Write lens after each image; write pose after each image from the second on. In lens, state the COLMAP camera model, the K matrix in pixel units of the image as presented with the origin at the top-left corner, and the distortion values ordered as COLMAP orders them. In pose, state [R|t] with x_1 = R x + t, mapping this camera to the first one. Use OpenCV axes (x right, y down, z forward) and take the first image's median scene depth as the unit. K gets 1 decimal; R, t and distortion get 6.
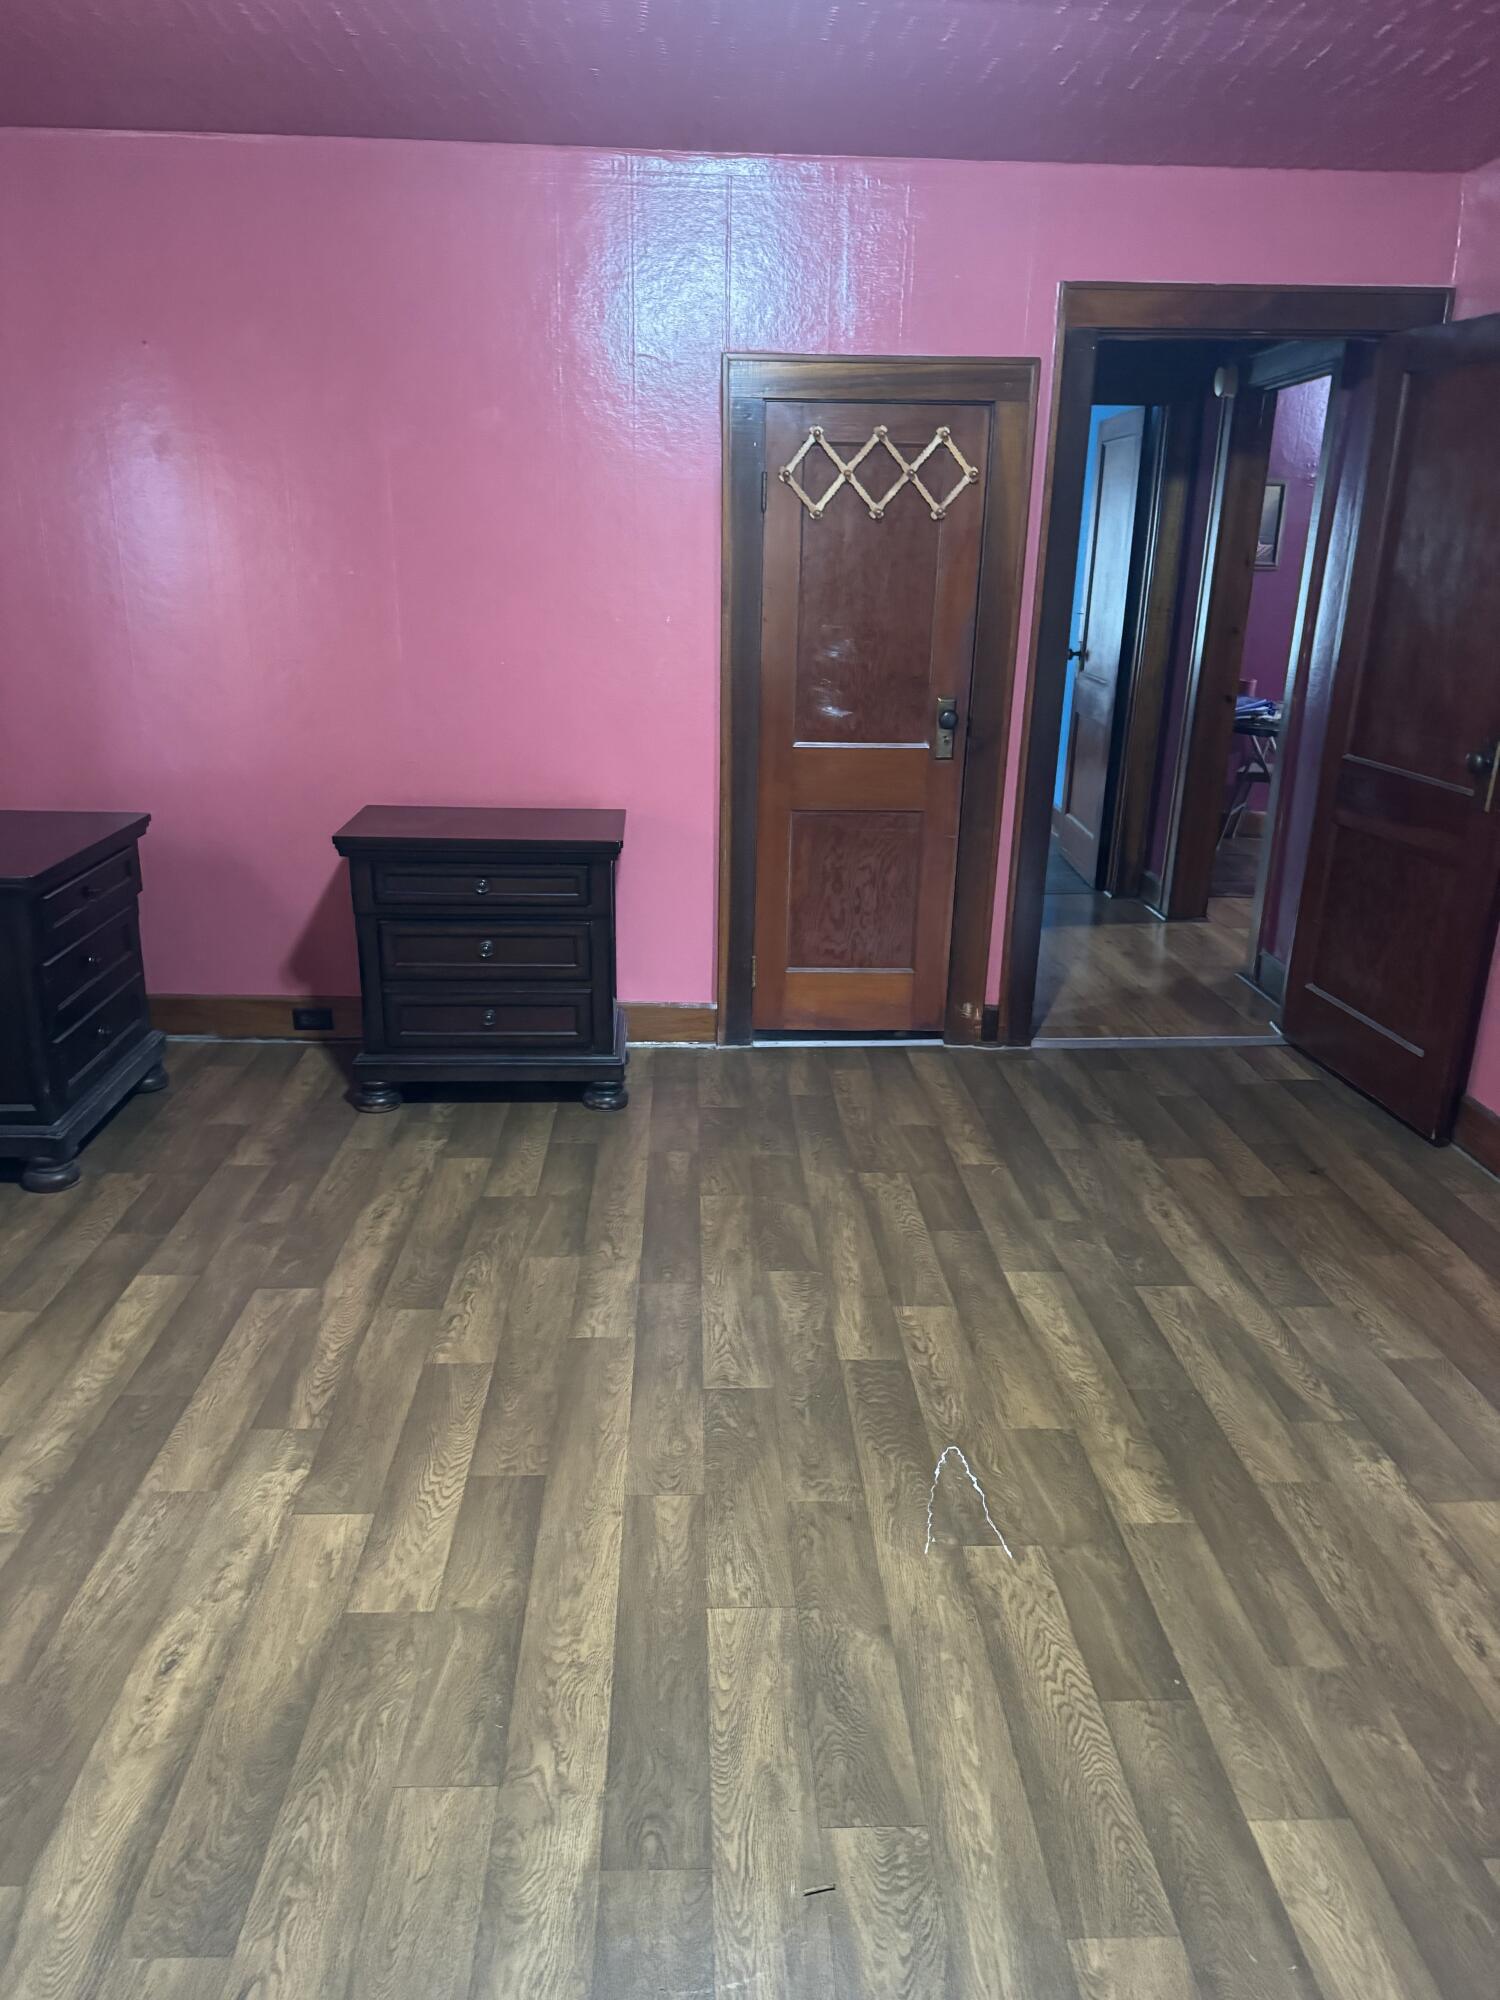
lens RADIAL K [[1420.9, 0, 750.0], [0, 1420.9, 1000.0], [0, 0, 1]] dist [0.182855, -0.245712]
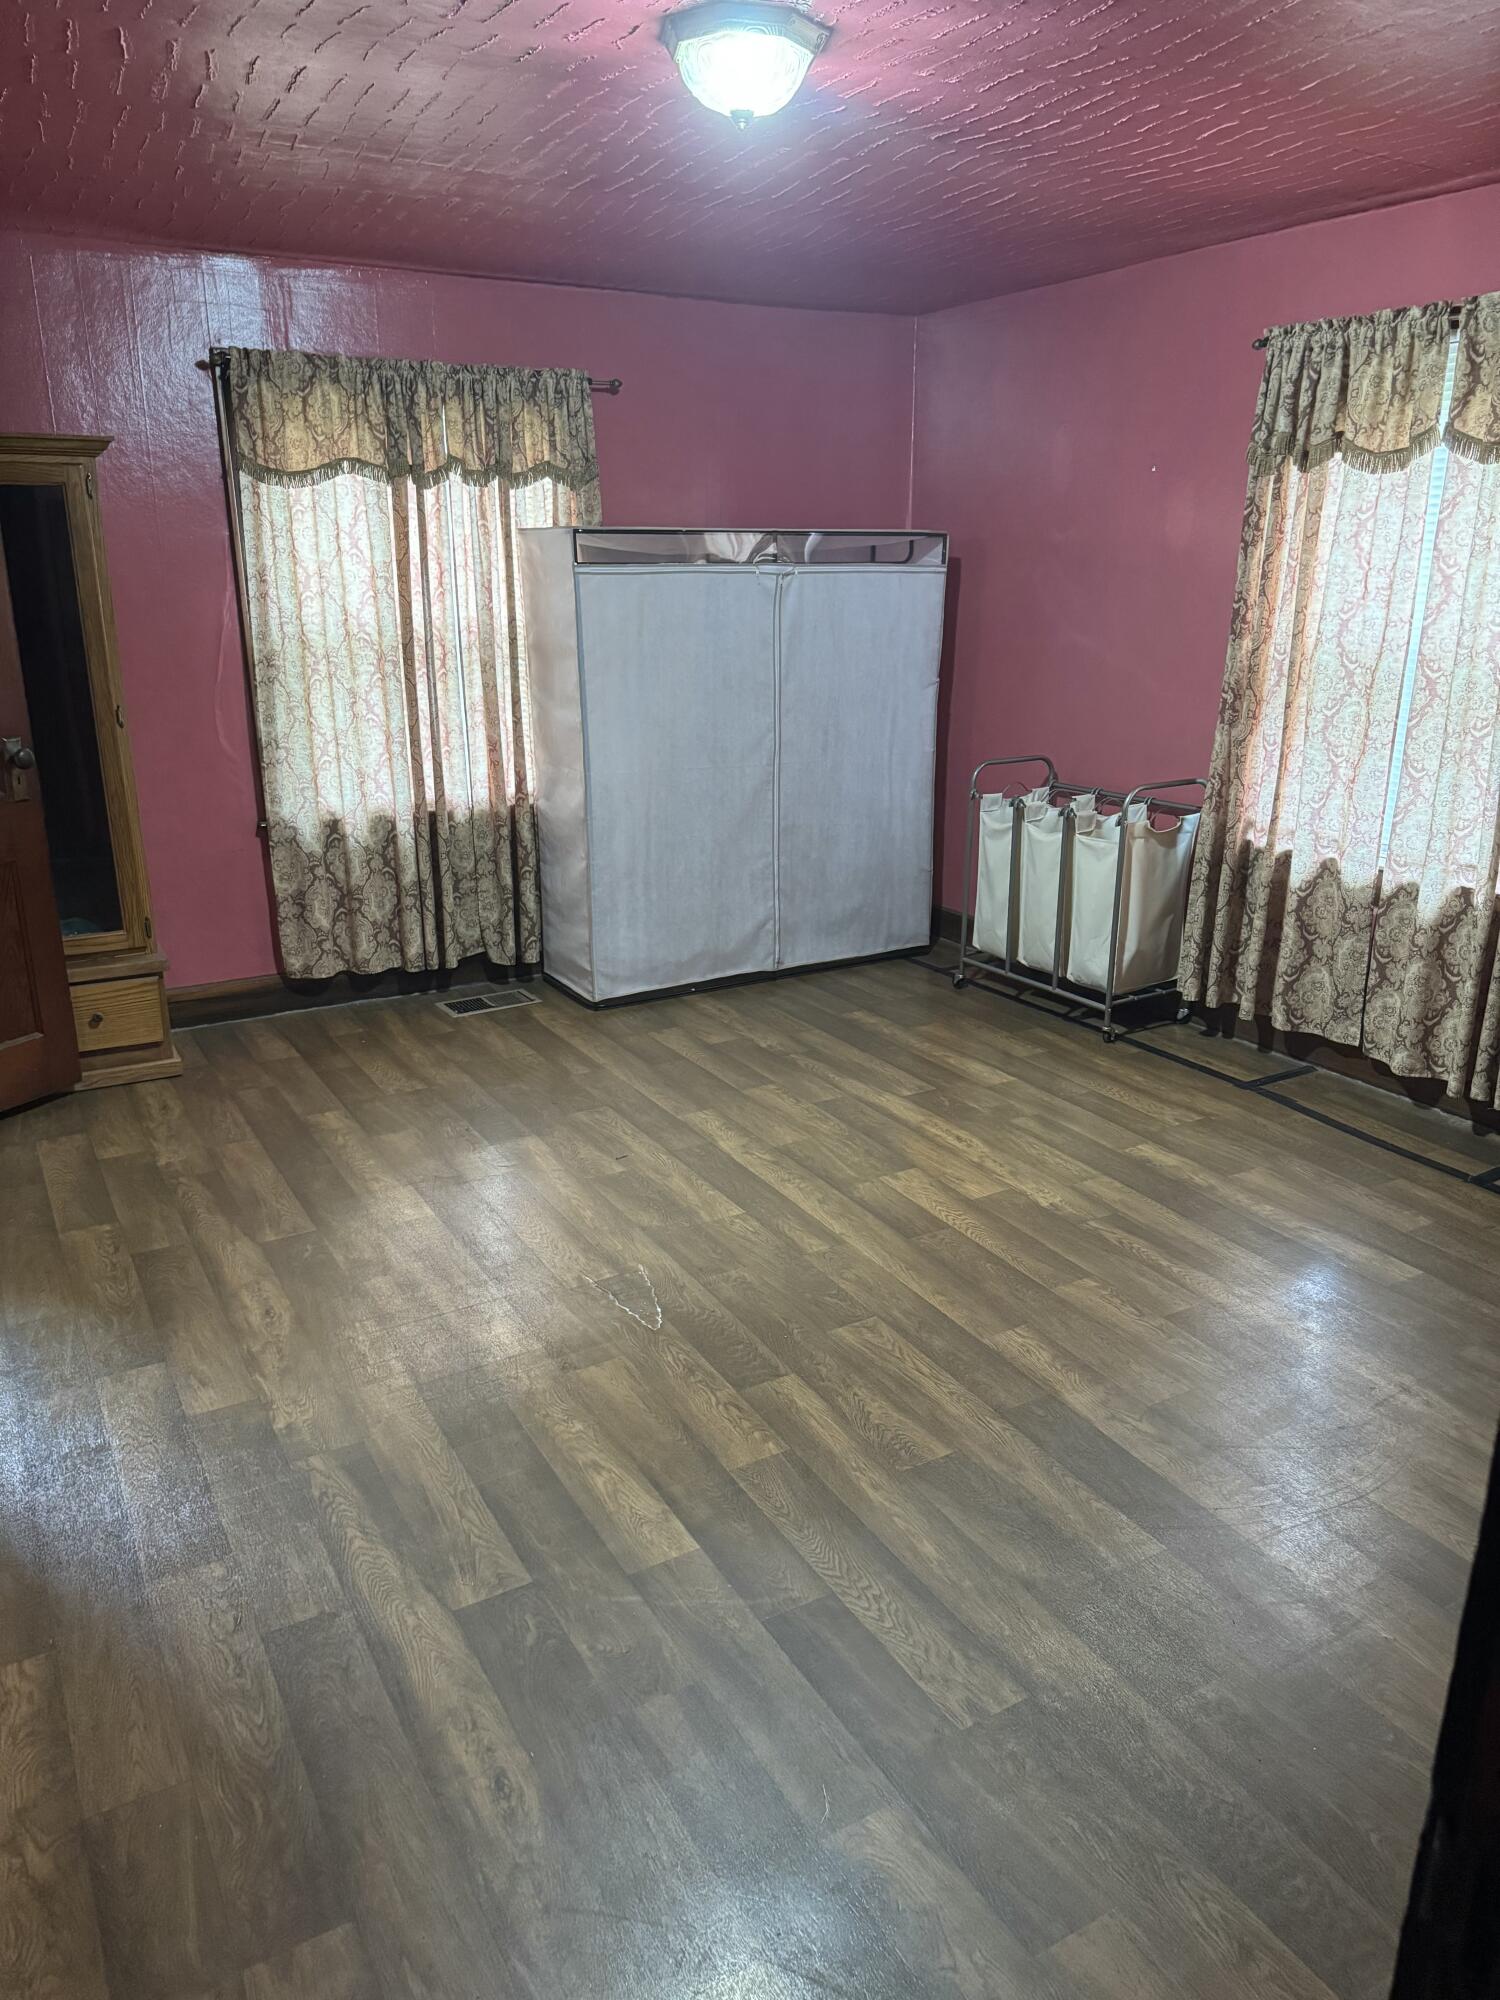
lens RADIAL K [[1420.9, 0, 750.0], [0, 1420.9, 1000.0], [0, 0, 1]] dist [0.182855, -0.245712]
pose [[-0.887786, 0.110463, -0.446805, 0.571748], [-0.165794, 0.828849, 0.534342, -0.563181], [0.429358, 0.548459, -0.717526, 1.740232]]
